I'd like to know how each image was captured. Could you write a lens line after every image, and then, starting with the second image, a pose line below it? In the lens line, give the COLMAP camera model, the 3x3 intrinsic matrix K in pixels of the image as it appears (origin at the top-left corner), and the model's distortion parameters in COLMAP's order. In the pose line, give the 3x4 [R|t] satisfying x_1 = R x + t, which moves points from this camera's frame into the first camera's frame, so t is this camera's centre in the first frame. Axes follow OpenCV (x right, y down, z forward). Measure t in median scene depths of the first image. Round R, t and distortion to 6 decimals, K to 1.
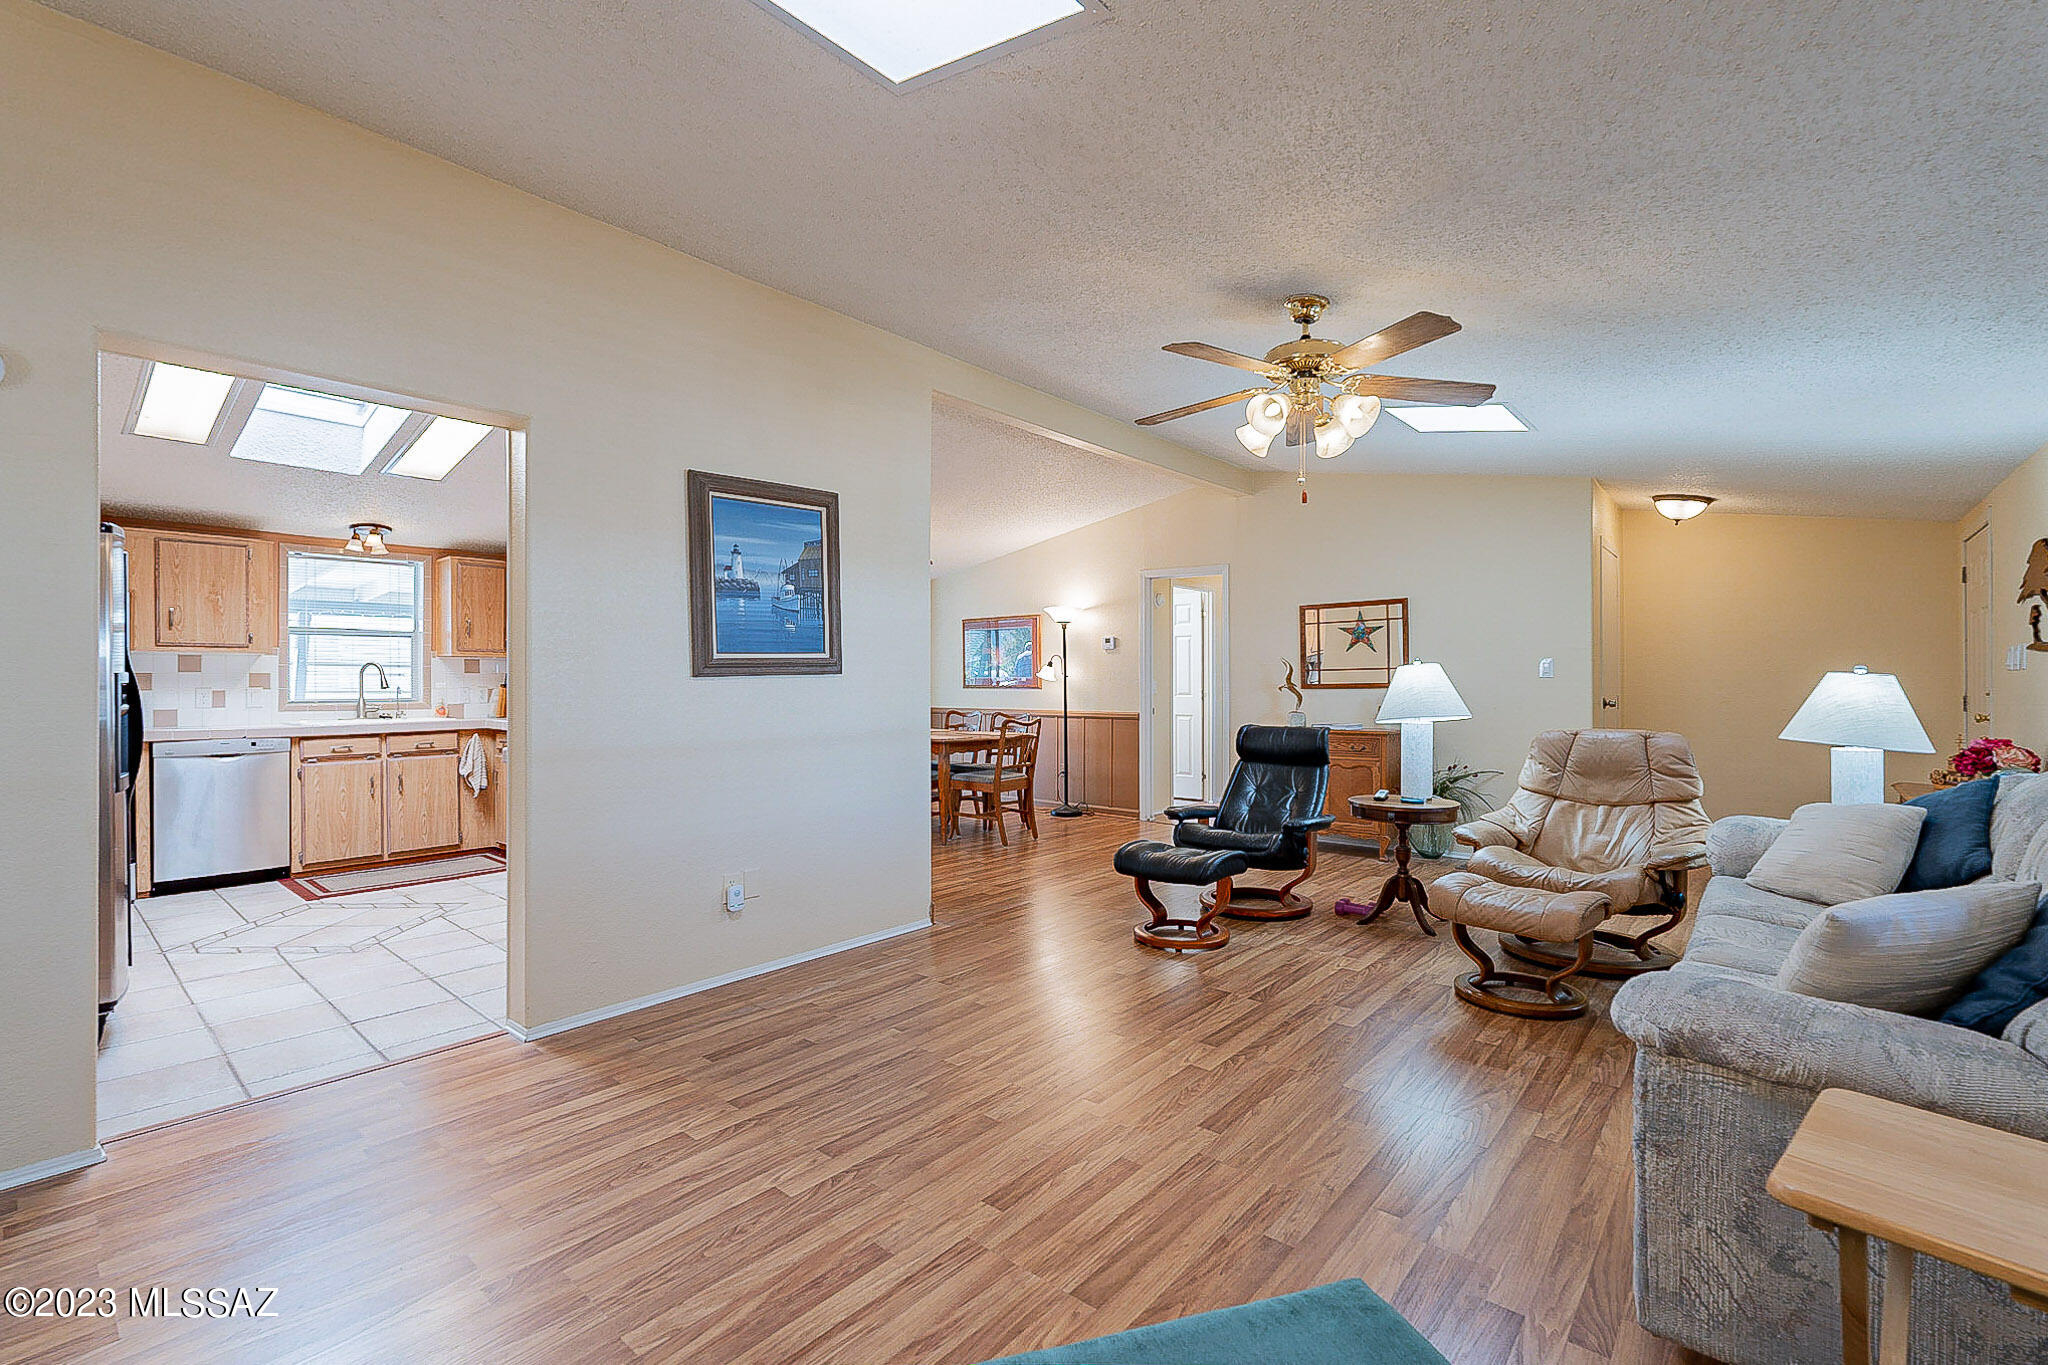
lens RADIAL K [[925.4, 0, 1045.7], [0, 925.4, 684.0], [0, 0, 1]] dist [-0.003861, 0.000252]
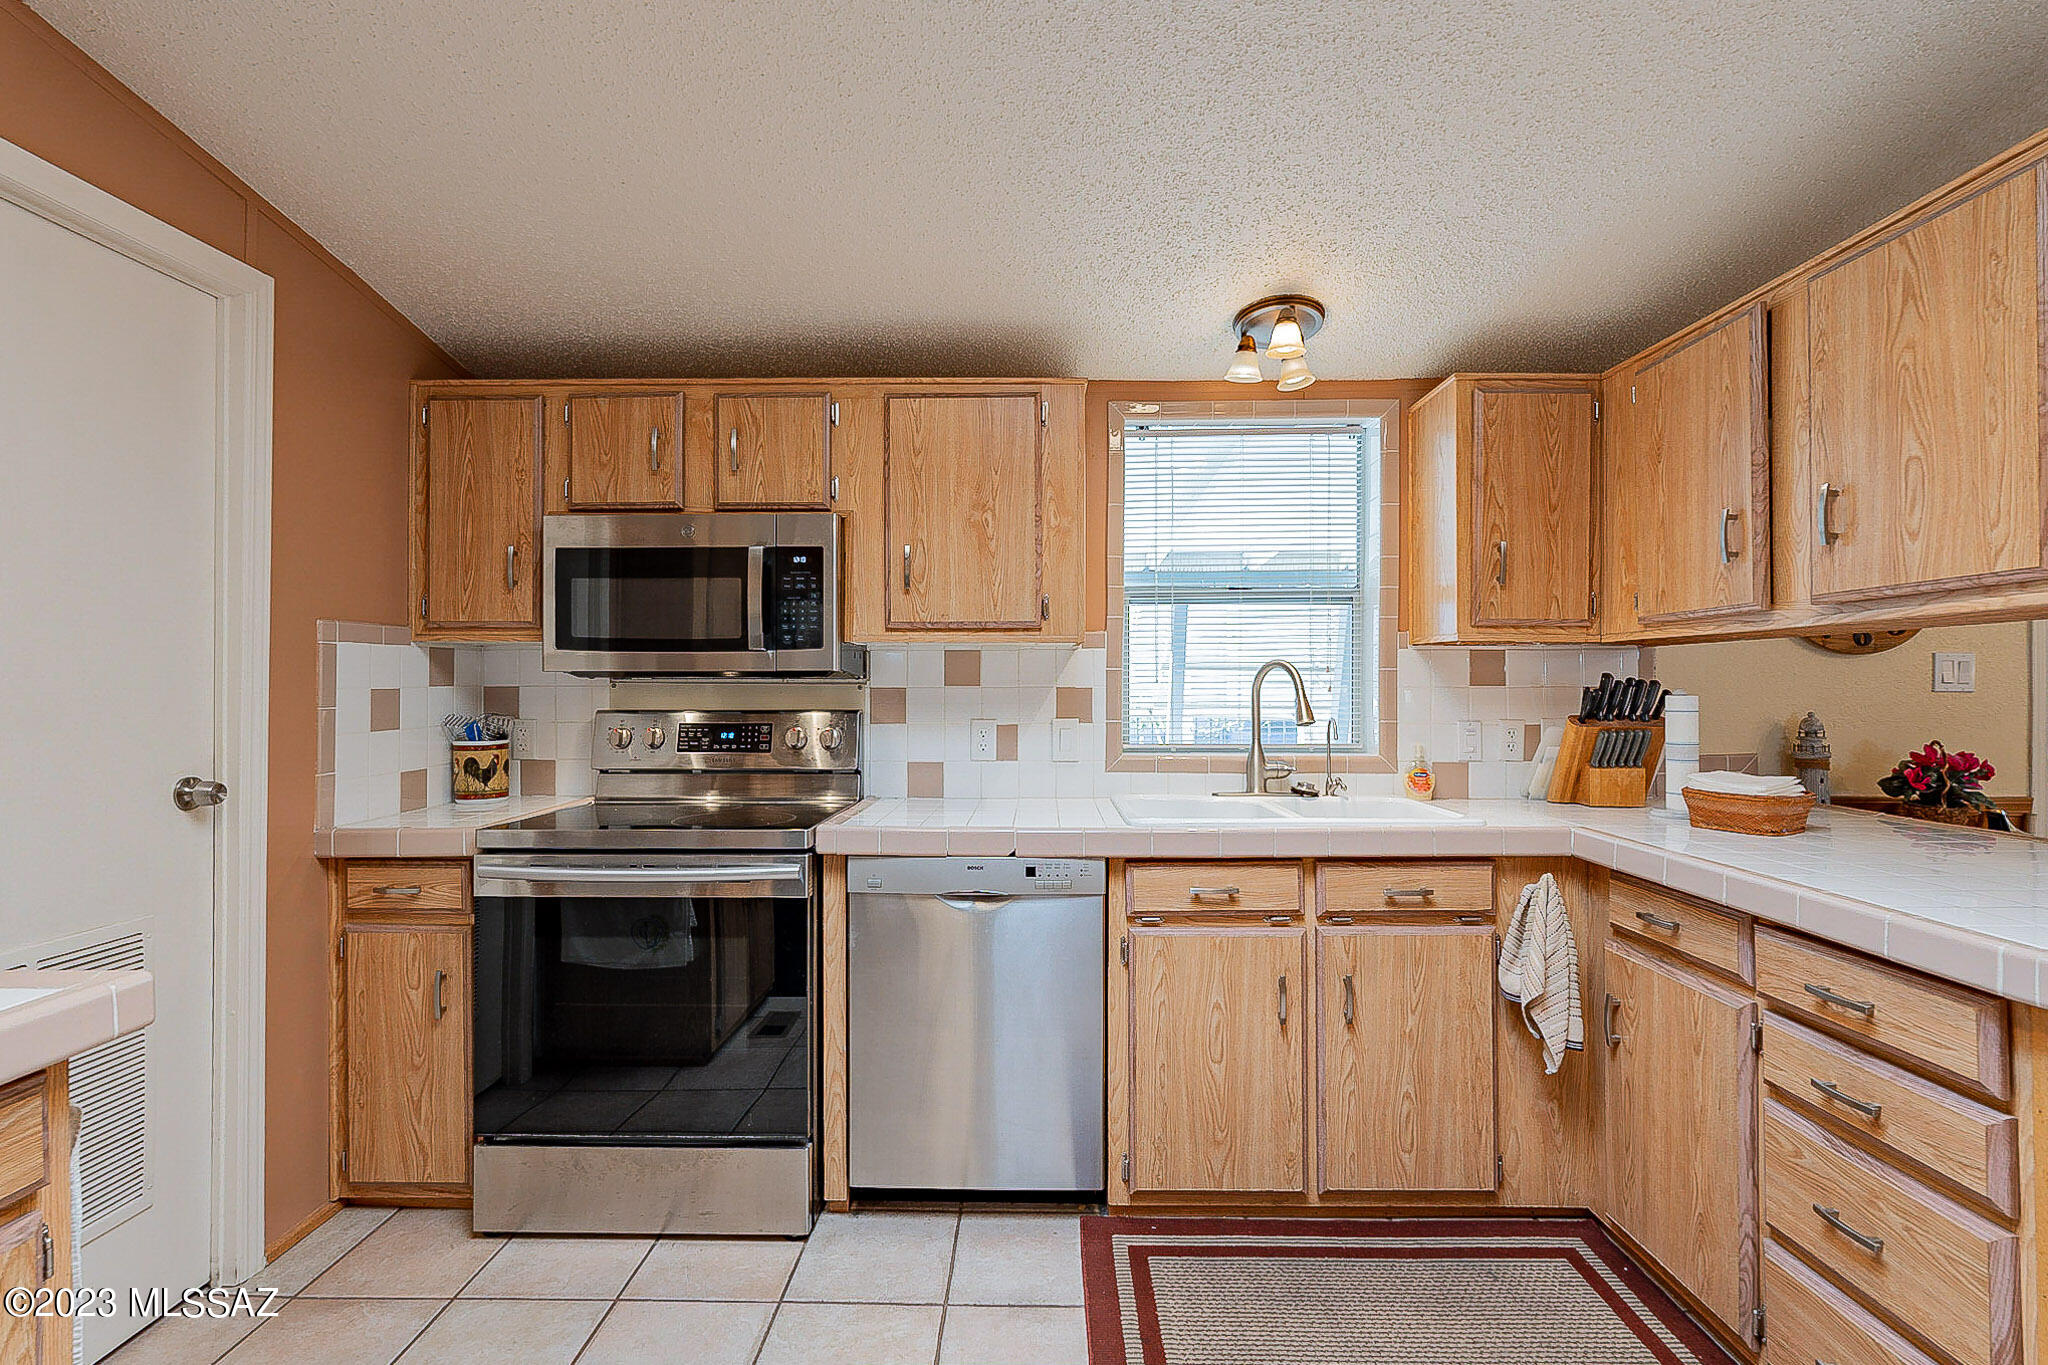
lens RADIAL K [[925.4, 0, 1030.5], [0, 925.4, 682.0], [0, 0, 1]] dist [-0.003861, 0.000252]
pose [[0.646973, -0.000050, -0.762513, -0.497127], [-0.003178, 0.999991, -0.002762, -0.012744], [0.762507, 0.004210, 0.646967, 0.663153]]
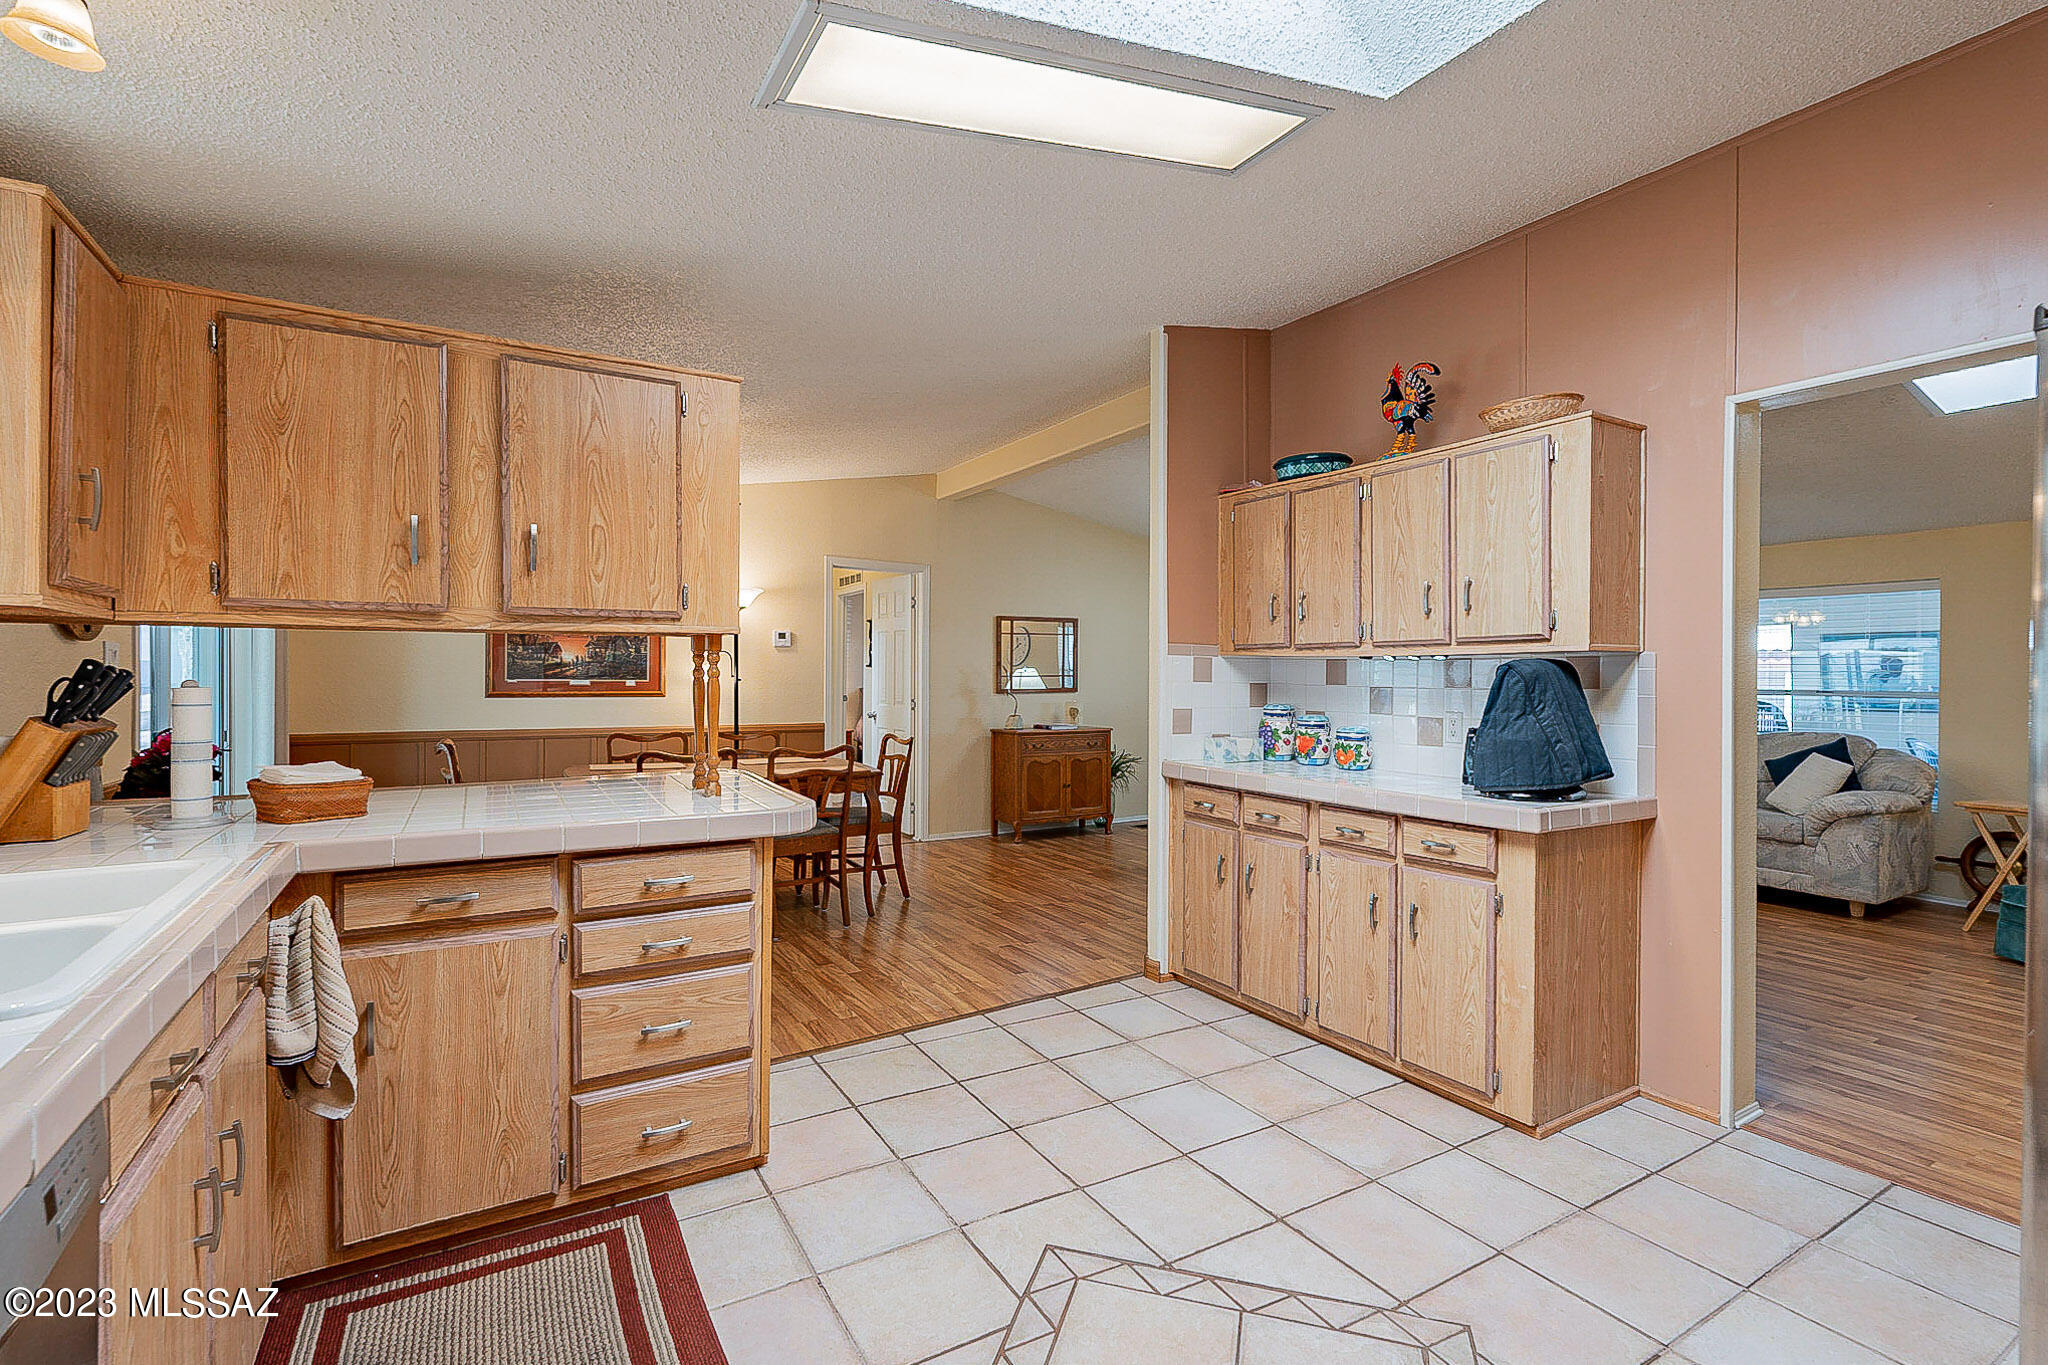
lens RADIAL K [[925.4, 0, 1021.9], [0, 925.4, 683.3], [0, 0, 1]] dist [-0.003861, 0.000252]
pose [[0.319389, -0.003298, 0.947618, -0.848818], [-0.002783, 0.999986, 0.004418, -0.013062], [-0.947619, -0.004049, 0.319376, 0.725791]]
